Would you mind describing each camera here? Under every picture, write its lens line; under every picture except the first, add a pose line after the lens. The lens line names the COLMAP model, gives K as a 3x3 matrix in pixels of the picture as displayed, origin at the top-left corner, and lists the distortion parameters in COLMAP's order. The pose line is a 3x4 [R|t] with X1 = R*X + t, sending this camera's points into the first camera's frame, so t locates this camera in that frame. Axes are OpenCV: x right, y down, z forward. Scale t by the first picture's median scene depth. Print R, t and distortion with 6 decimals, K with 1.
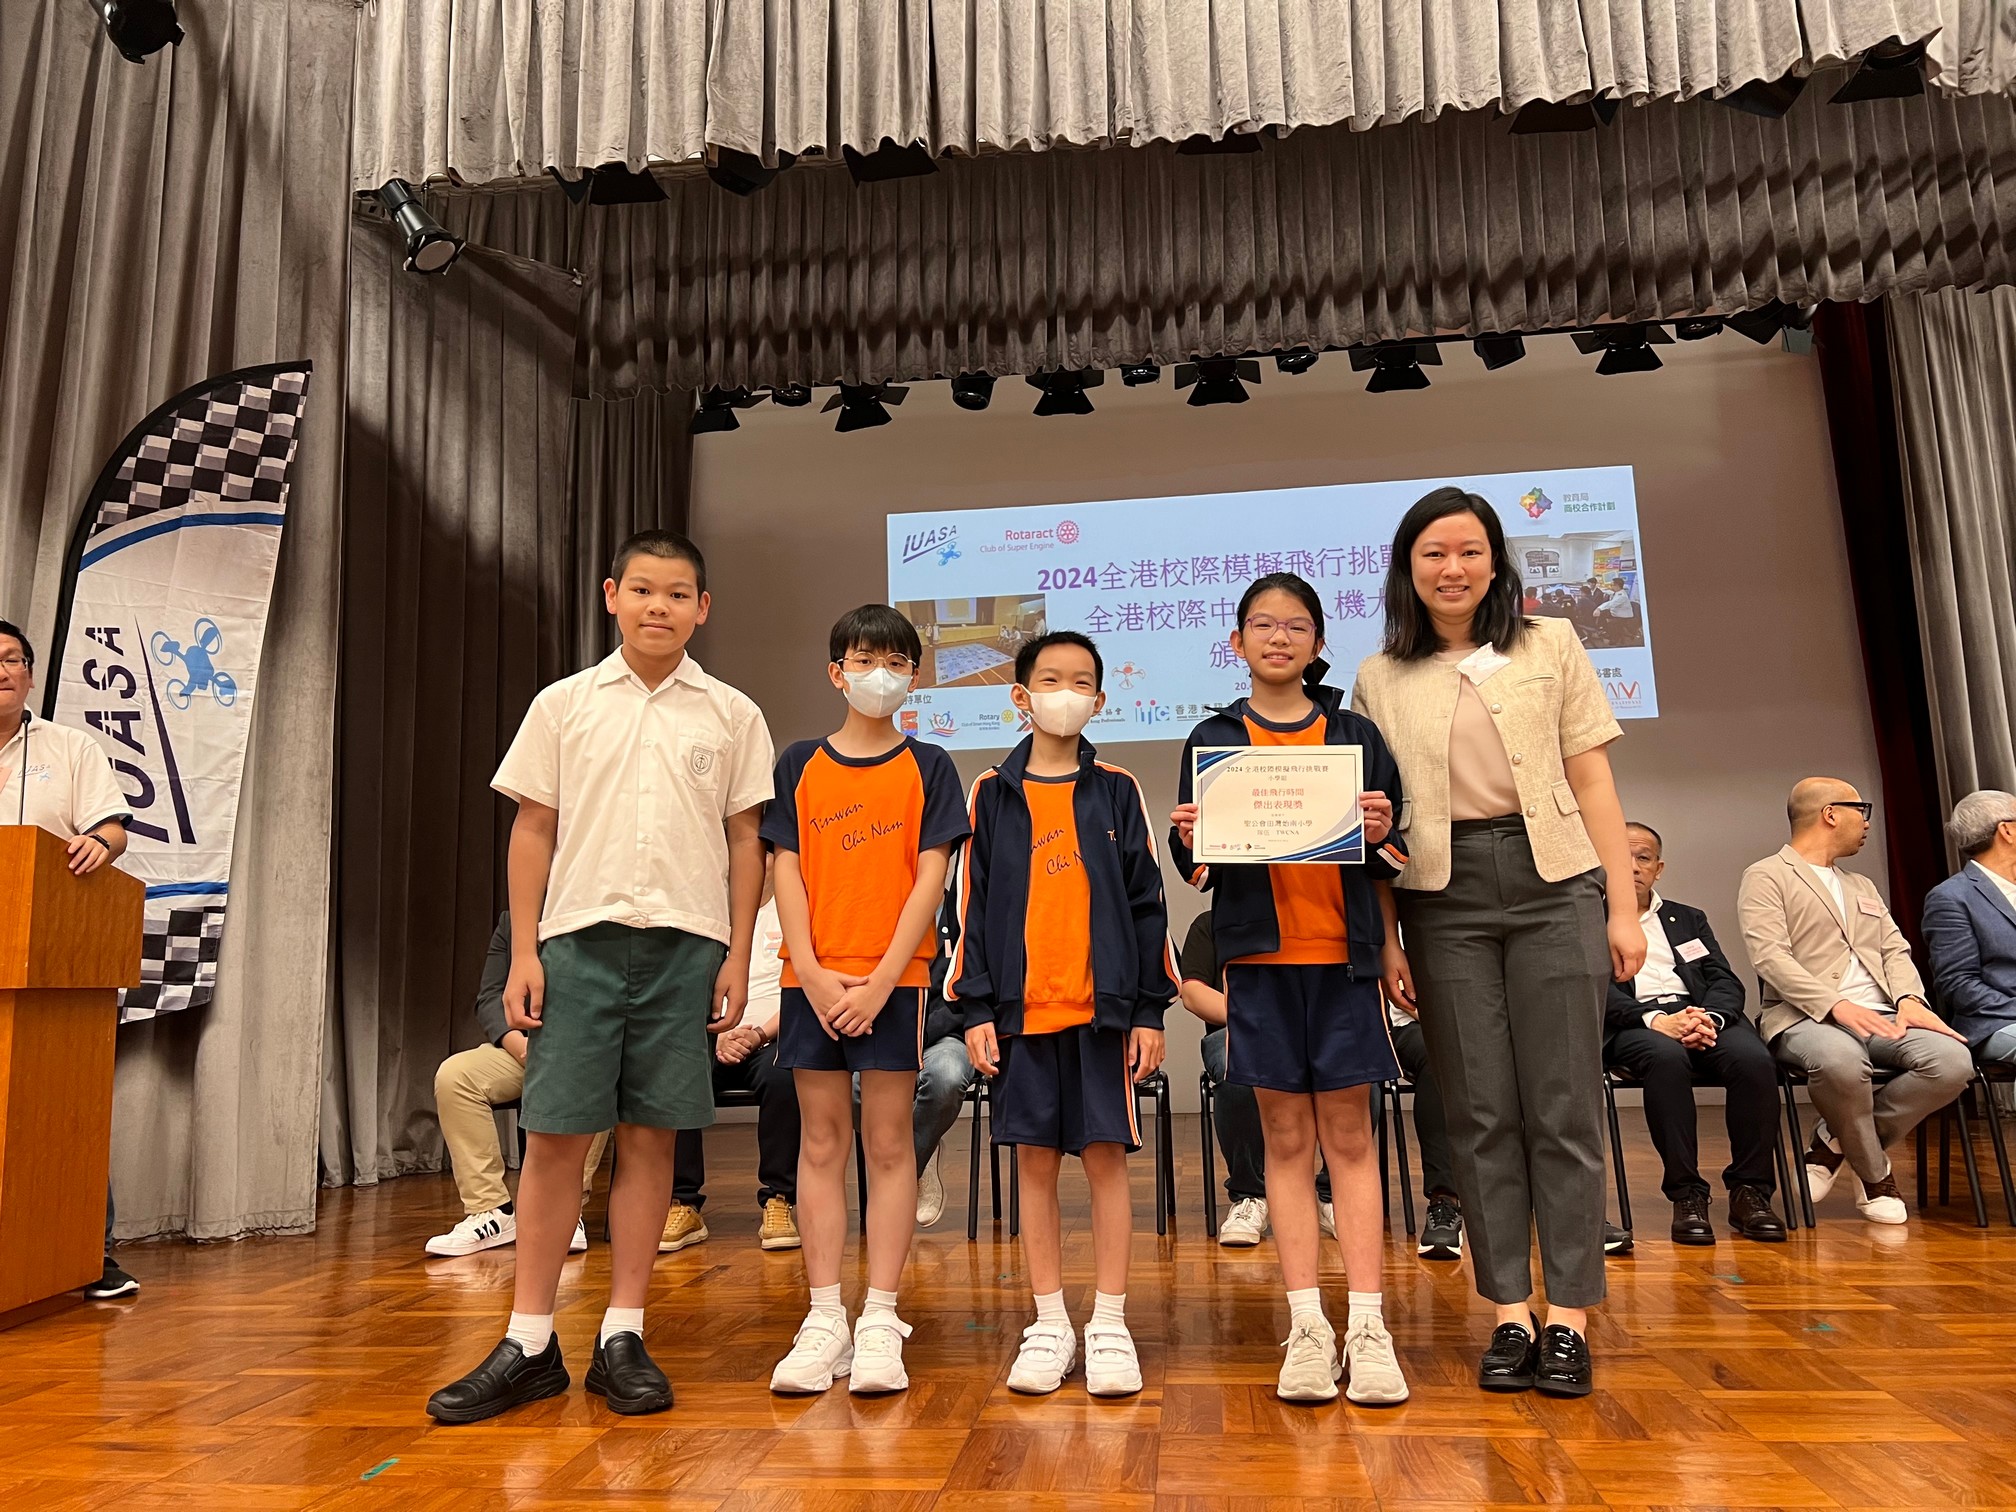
lens RADIAL K [[1517.7, 0, 1012.1], [0, 1517.7, 766.4], [0, 0, 1]] dist [0.052971, -0.086003]
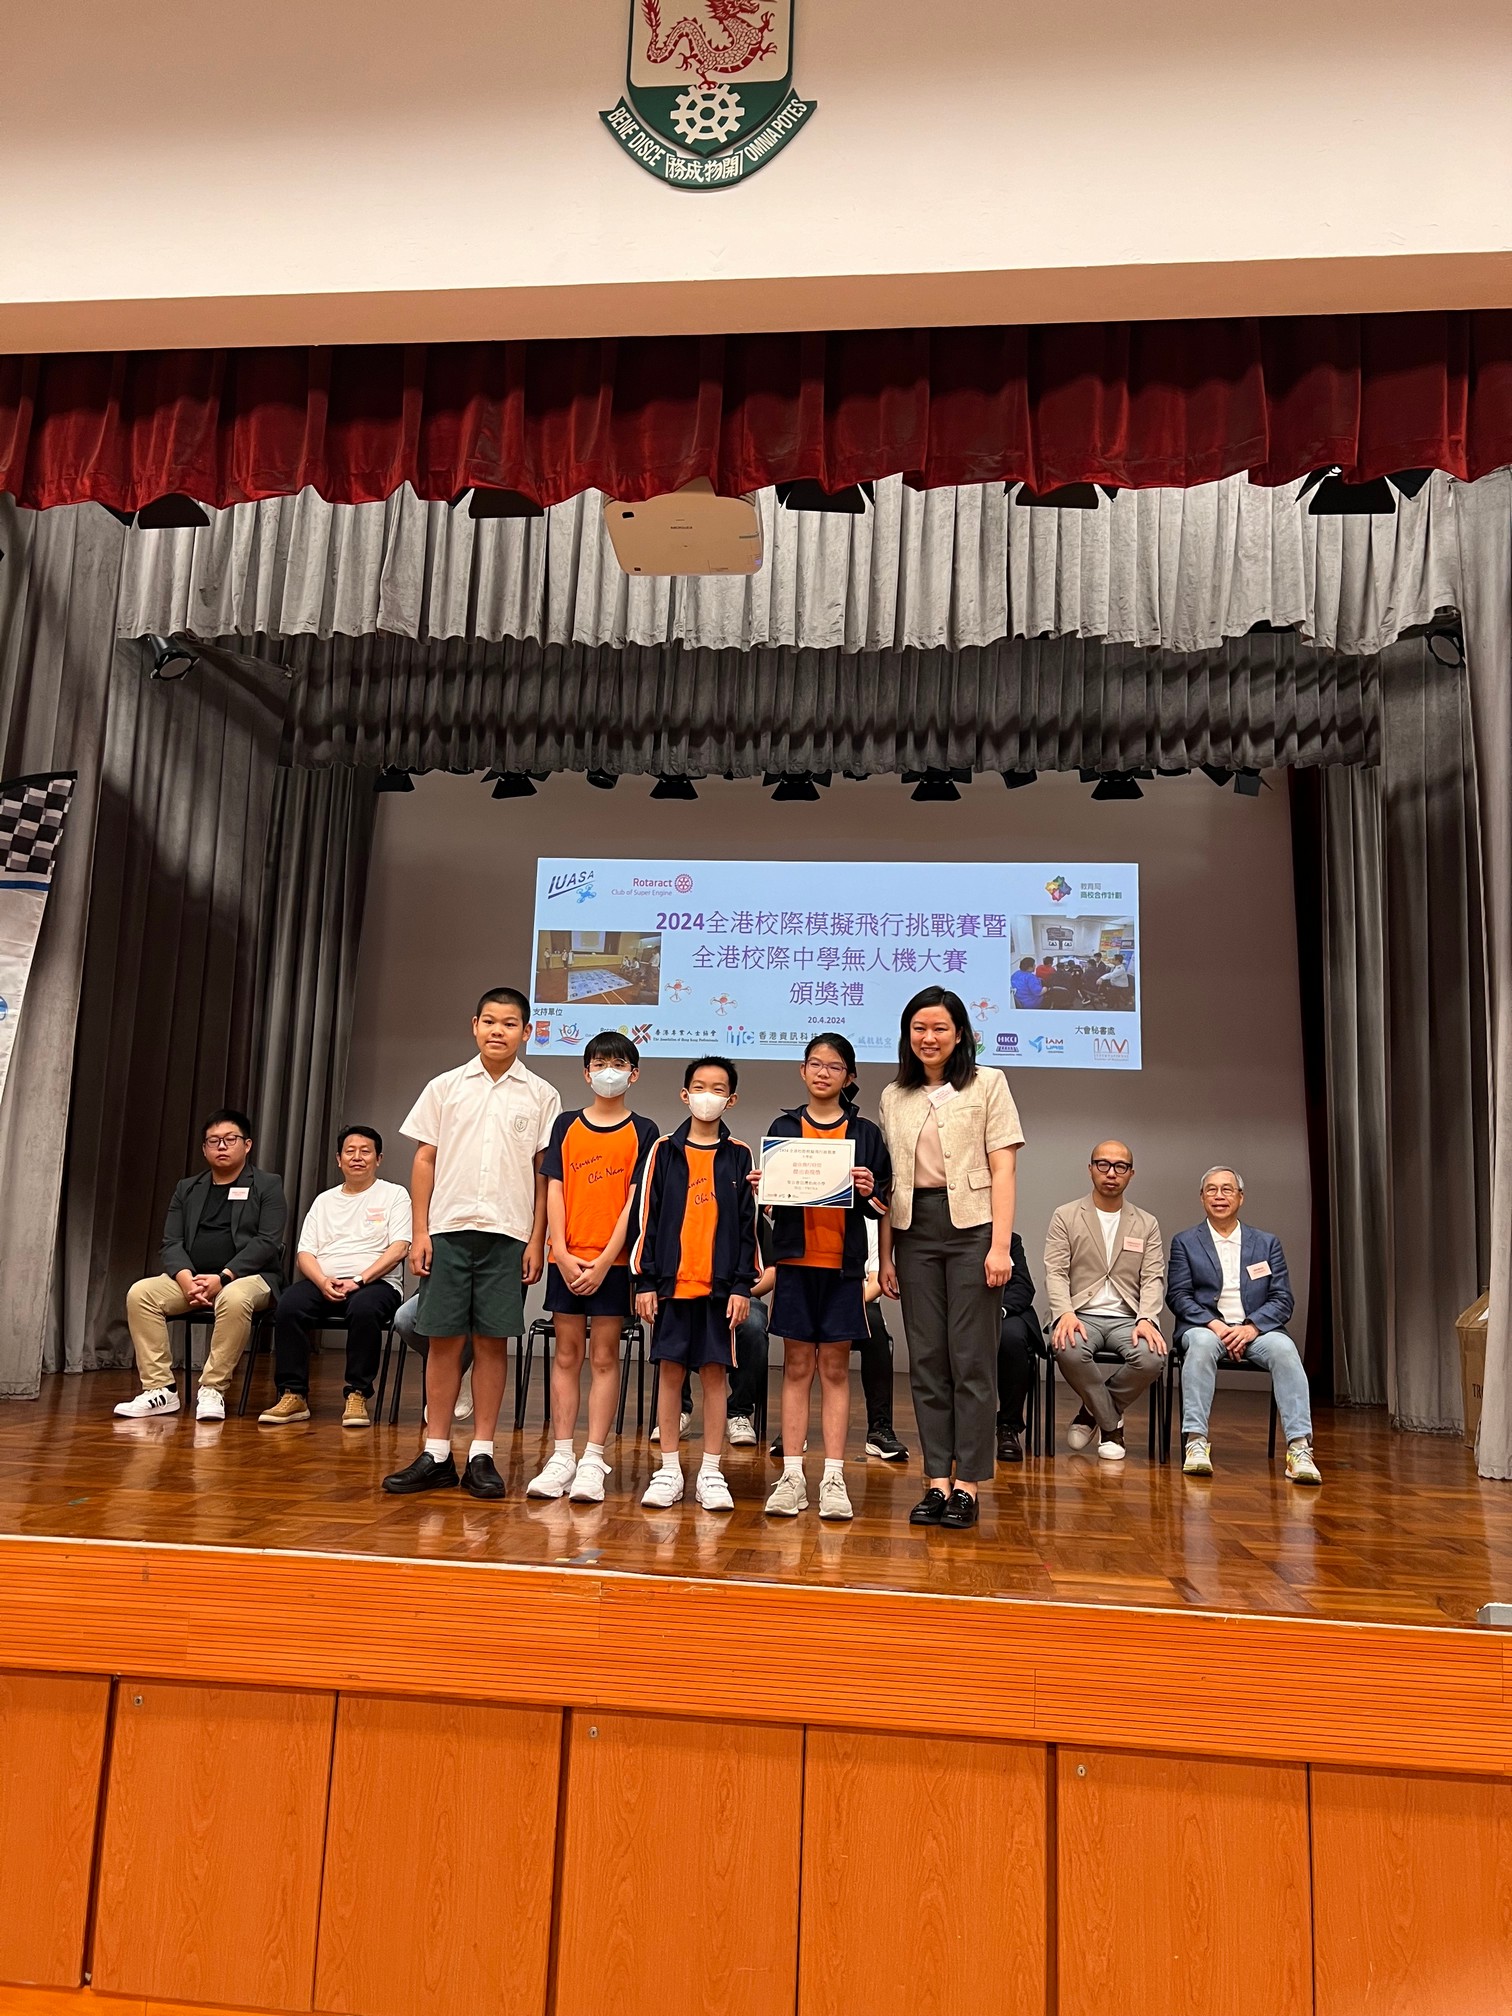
lens RADIAL K [[1542.3, 0, 756.0], [0, 1542.3, 1008.0], [0, 0, 1]] dist [0.085235, -0.197467]
pose [[0.997788, 0.066352, 0.004019, 0.121592], [-0.066317, 0.997764, -0.008270, -0.060114], [-0.004559, 0.007986, 0.999958, -0.304413]]
